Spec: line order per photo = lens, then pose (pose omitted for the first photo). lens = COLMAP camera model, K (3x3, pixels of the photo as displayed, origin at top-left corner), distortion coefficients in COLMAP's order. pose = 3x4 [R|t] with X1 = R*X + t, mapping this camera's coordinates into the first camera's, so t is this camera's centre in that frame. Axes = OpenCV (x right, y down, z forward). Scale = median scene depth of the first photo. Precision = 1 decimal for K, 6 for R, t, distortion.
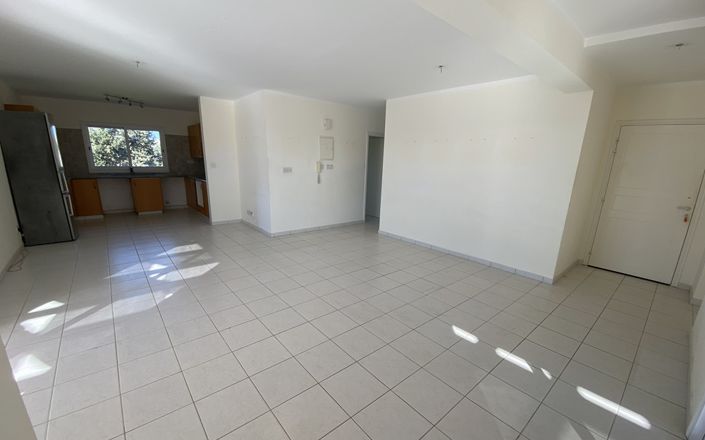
lens RADIAL K [[292.5, 0, 353.3], [0, 292.5, 234.8], [0, 0, 1]] dist [-0.001626, -0.001022]
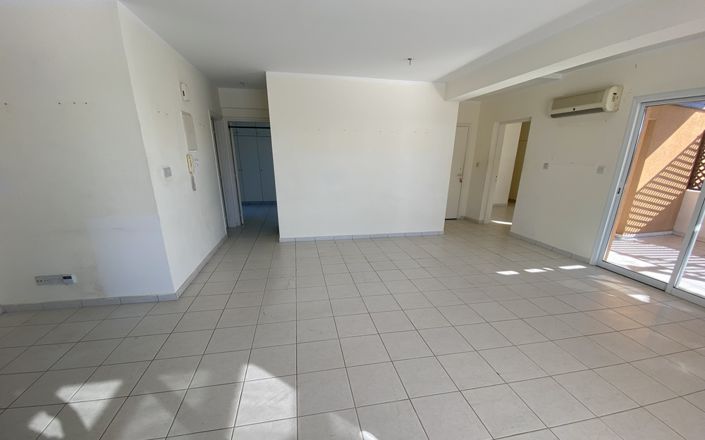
lens RADIAL K [[292.5, 0, 362.9], [0, 292.5, 250.7], [0, 0, 1]] dist [-0.001626, -0.001022]
pose [[0.471033, -0.296504, 0.830791, -0.494646], [0.230086, 0.950511, 0.208780, -0.100568], [-0.851580, 0.092811, 0.515943, 0.381003]]
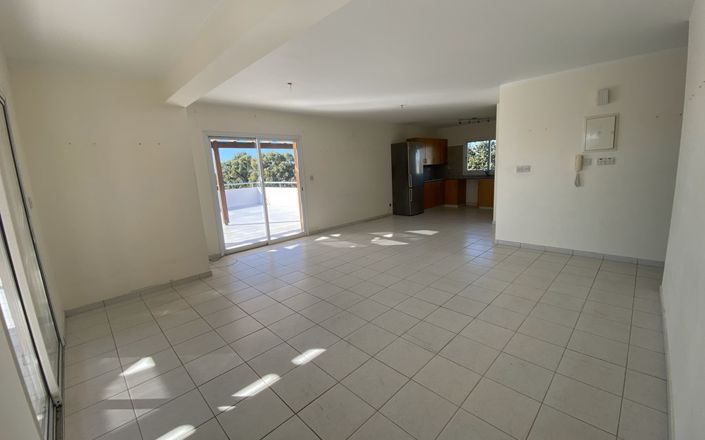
lens RADIAL K [[292.5, 0, 355.1], [0, 292.5, 216.8], [0, 0, 1]] dist [-0.001626, -0.001022]
pose [[0.059612, 0.127376, -0.990061, 0.526768], [-0.197459, 0.973732, 0.113386, -0.079615], [0.978497, 0.188738, 0.083198, 0.438546]]
